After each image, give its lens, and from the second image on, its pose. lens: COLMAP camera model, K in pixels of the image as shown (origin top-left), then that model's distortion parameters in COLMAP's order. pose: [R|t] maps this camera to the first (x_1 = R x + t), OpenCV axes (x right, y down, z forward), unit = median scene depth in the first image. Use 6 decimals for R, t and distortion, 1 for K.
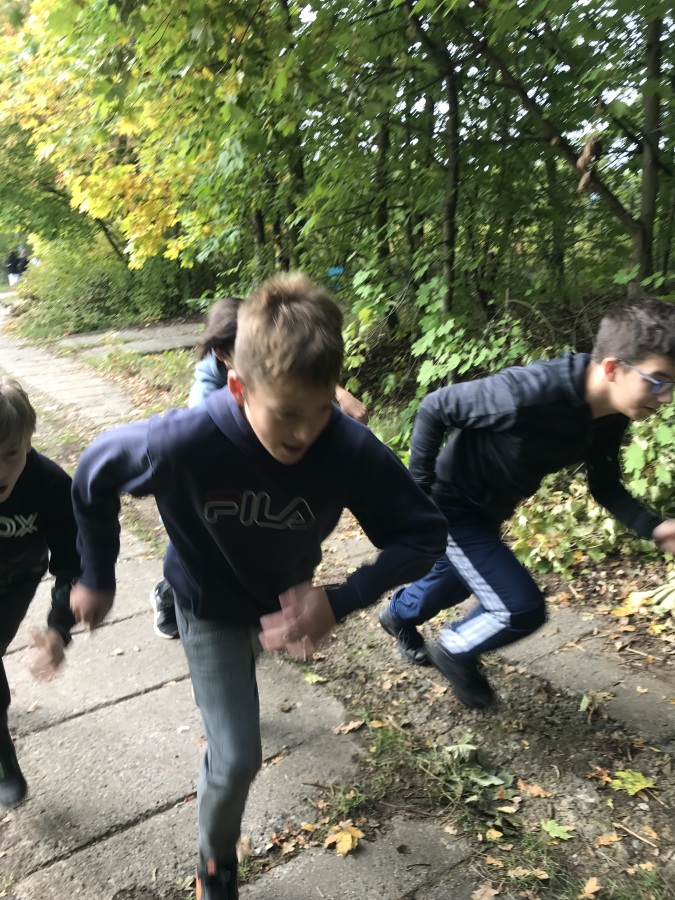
lens RADIAL K [[729.4, 0, 337.5], [0, 729.4, 450.0], [0, 0, 1]] dist [-0.025906, 0.066644]
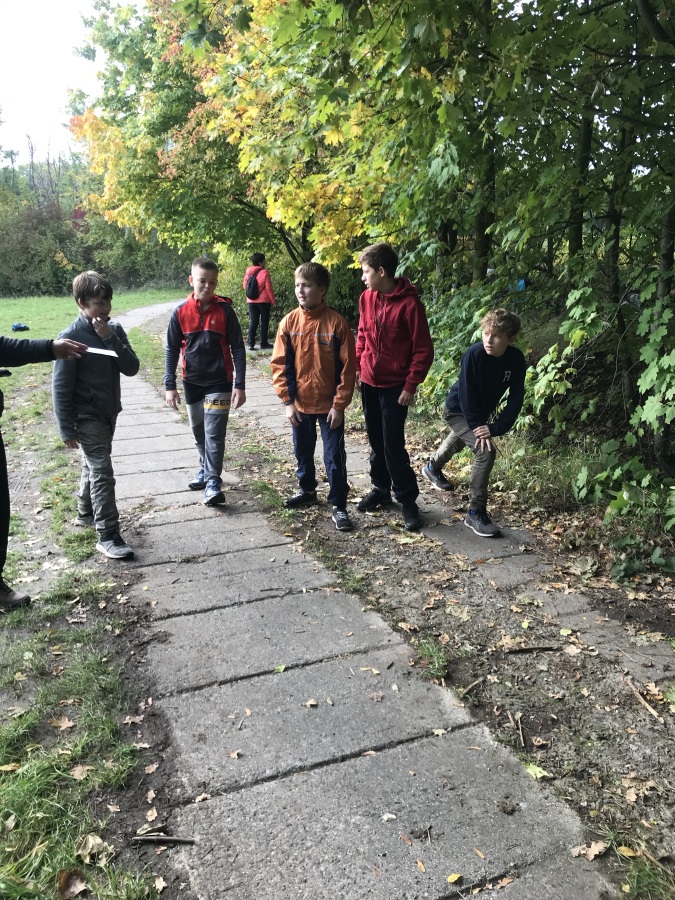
lens RADIAL K [[729.1, 0, 337.5], [0, 729.1, 450.0], [0, 0, 1]] dist [0.066620, -0.091628]
pose [[0.975793, 0.066077, -0.208476, -0.102921], [-0.069297, 0.997563, -0.008172, -0.033179], [0.207428, 0.022421, 0.977993, 0.109925]]
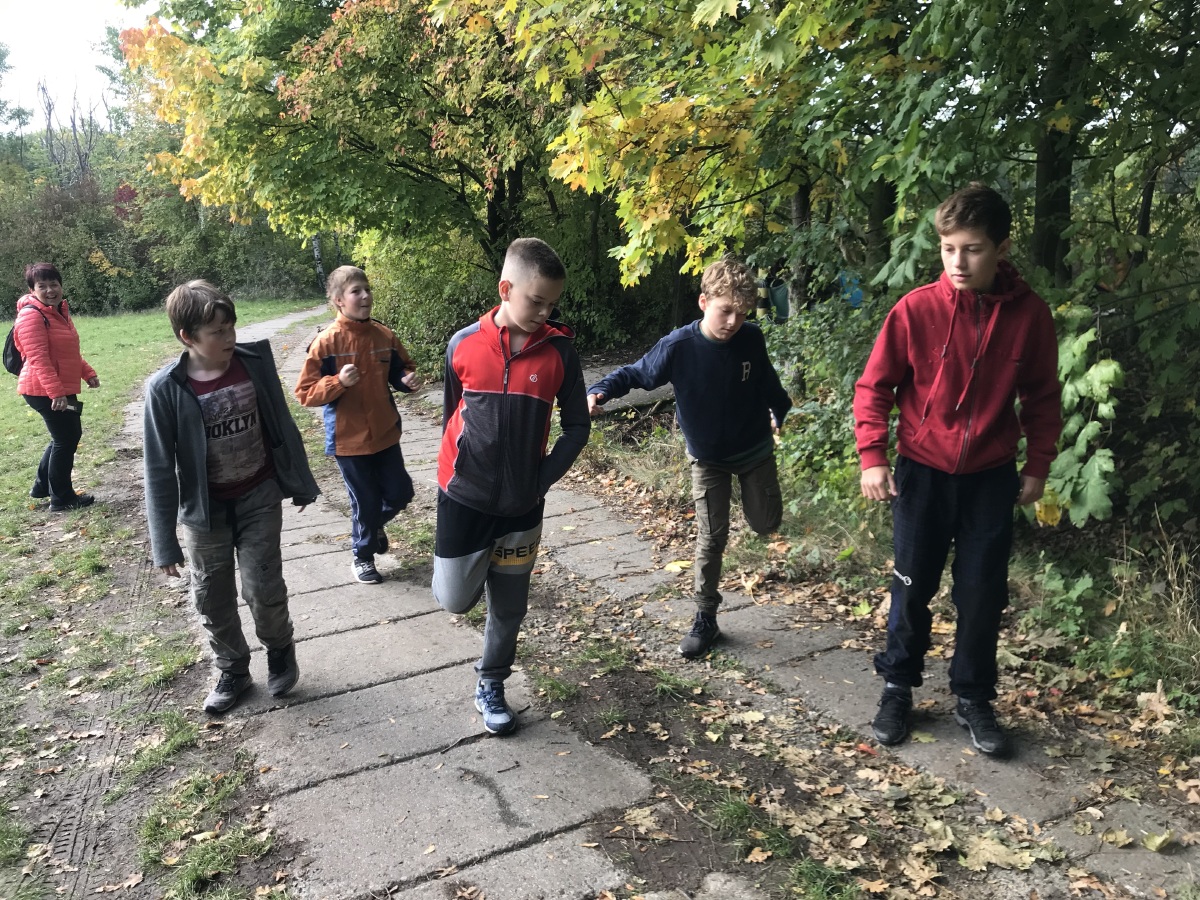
lens RADIAL K [[972.1, 0, 600.0], [0, 972.1, 450.0], [0, 0, 1]] dist [0.066620, -0.091628]
pose [[0.994991, 0.008821, -0.099578, -0.864134], [-0.015653, 0.997559, -0.068045, -0.267639], [0.098735, 0.069262, 0.992700, 1.087061]]
